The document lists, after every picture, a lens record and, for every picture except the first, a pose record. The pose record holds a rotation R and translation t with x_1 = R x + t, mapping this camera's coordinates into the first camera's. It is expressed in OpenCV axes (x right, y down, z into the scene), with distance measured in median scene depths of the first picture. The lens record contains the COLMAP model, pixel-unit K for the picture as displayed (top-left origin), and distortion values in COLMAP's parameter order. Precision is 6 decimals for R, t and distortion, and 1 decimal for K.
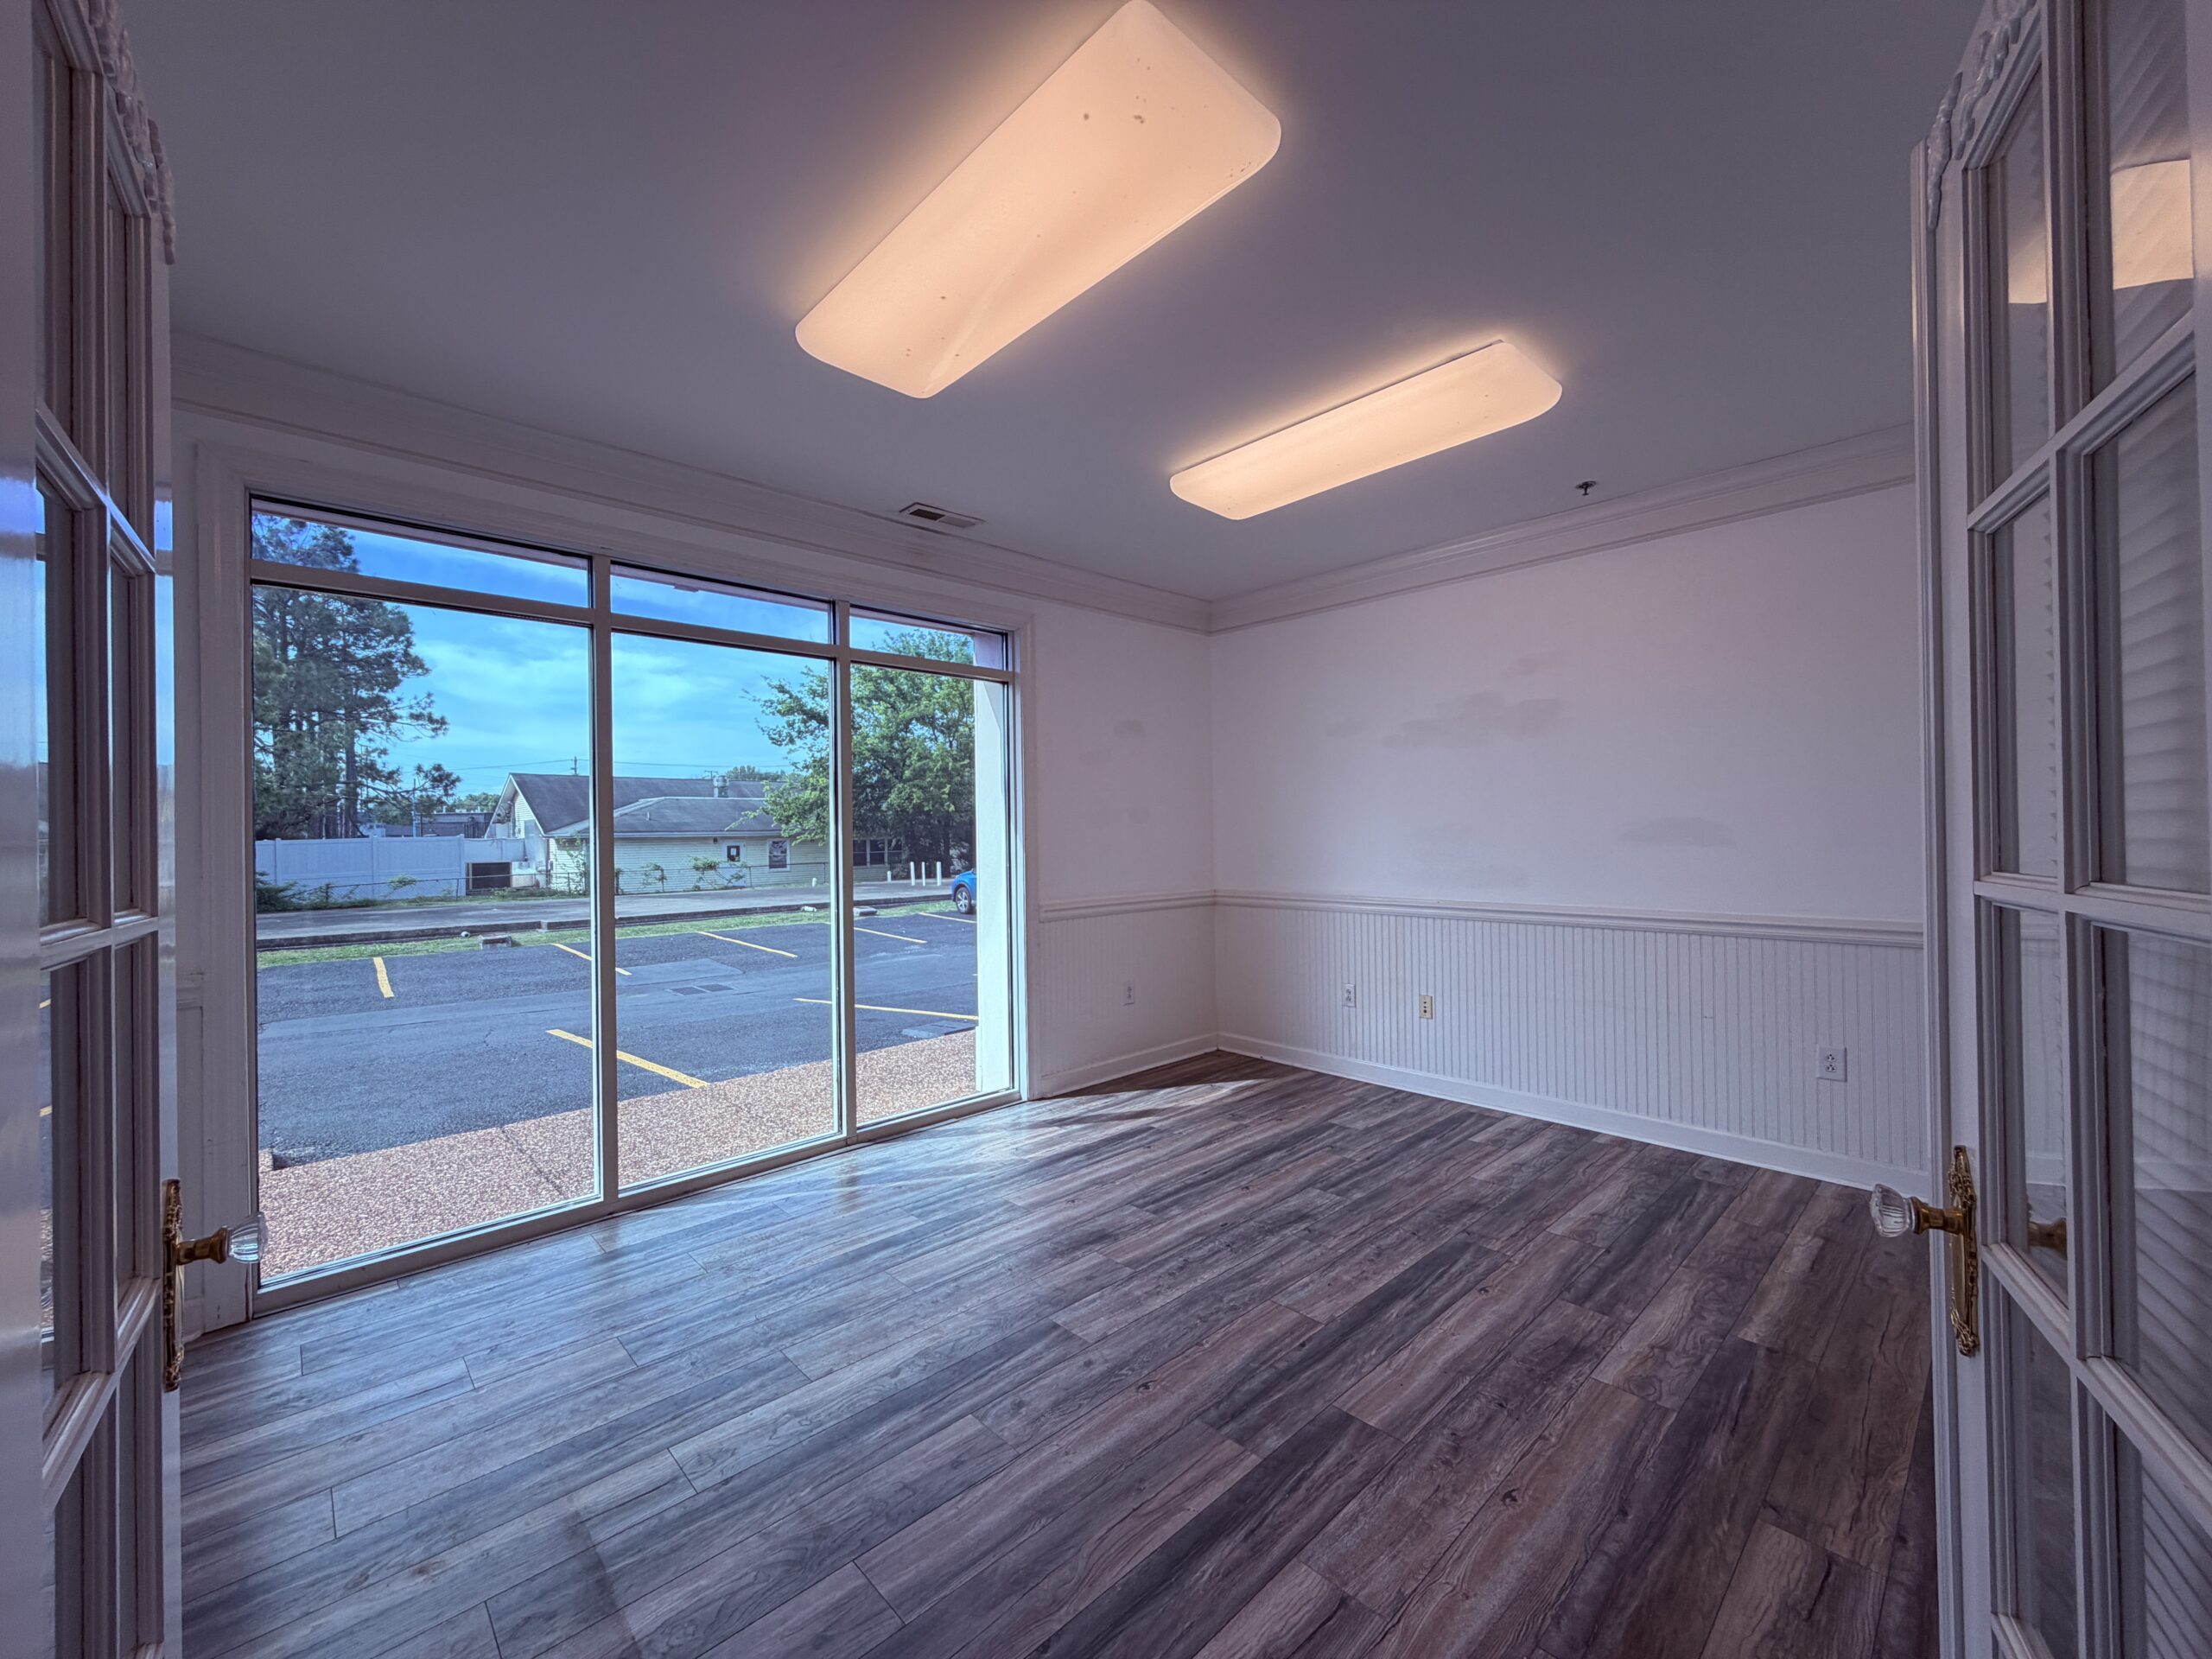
lens RADIAL K [[875.9, 0, 1103.0], [0, 875.9, 829.8], [0, 0, 1]] dist [0.001204, 0.000369]
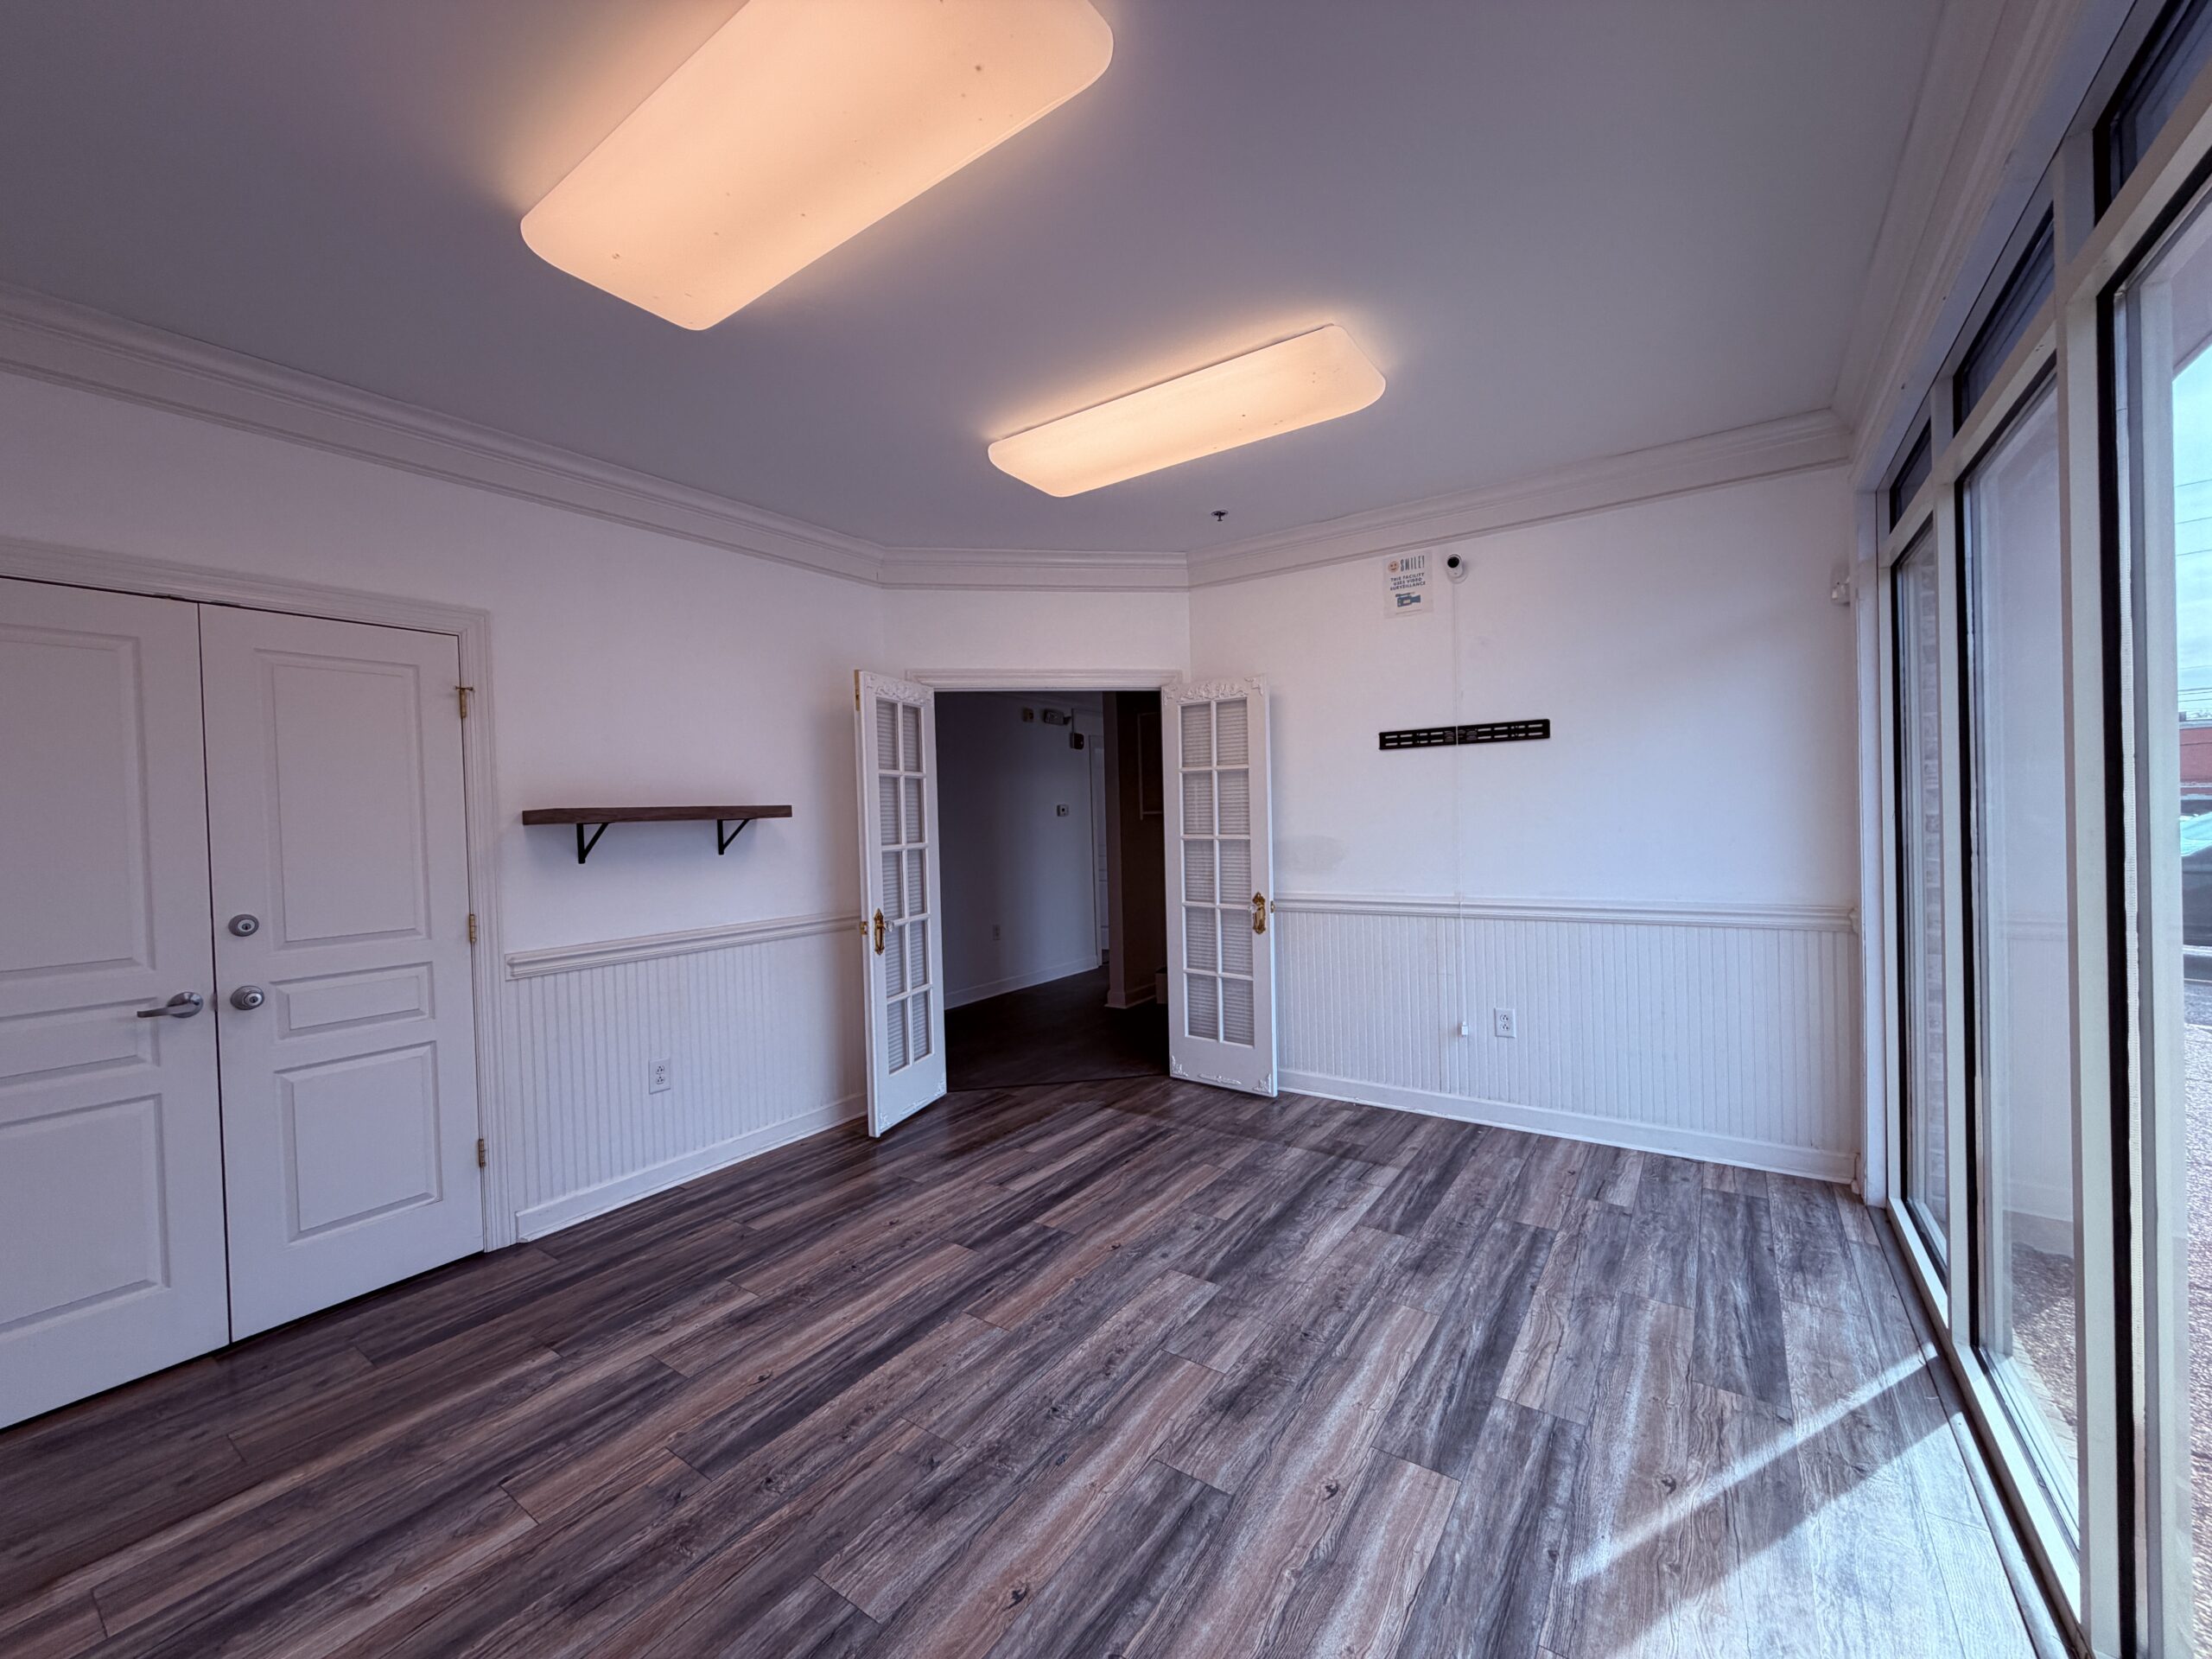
lens RADIAL K [[875.9, 0, 1095.3], [0, 875.9, 819.3], [0, 0, 1]] dist [0.001204, 0.000369]
pose [[-0.979942, 0.047538, -0.193529, 0.284426], [0.048074, 0.998842, 0.001928, -0.016879], [0.193396, -0.007415, -0.981093, 2.150894]]
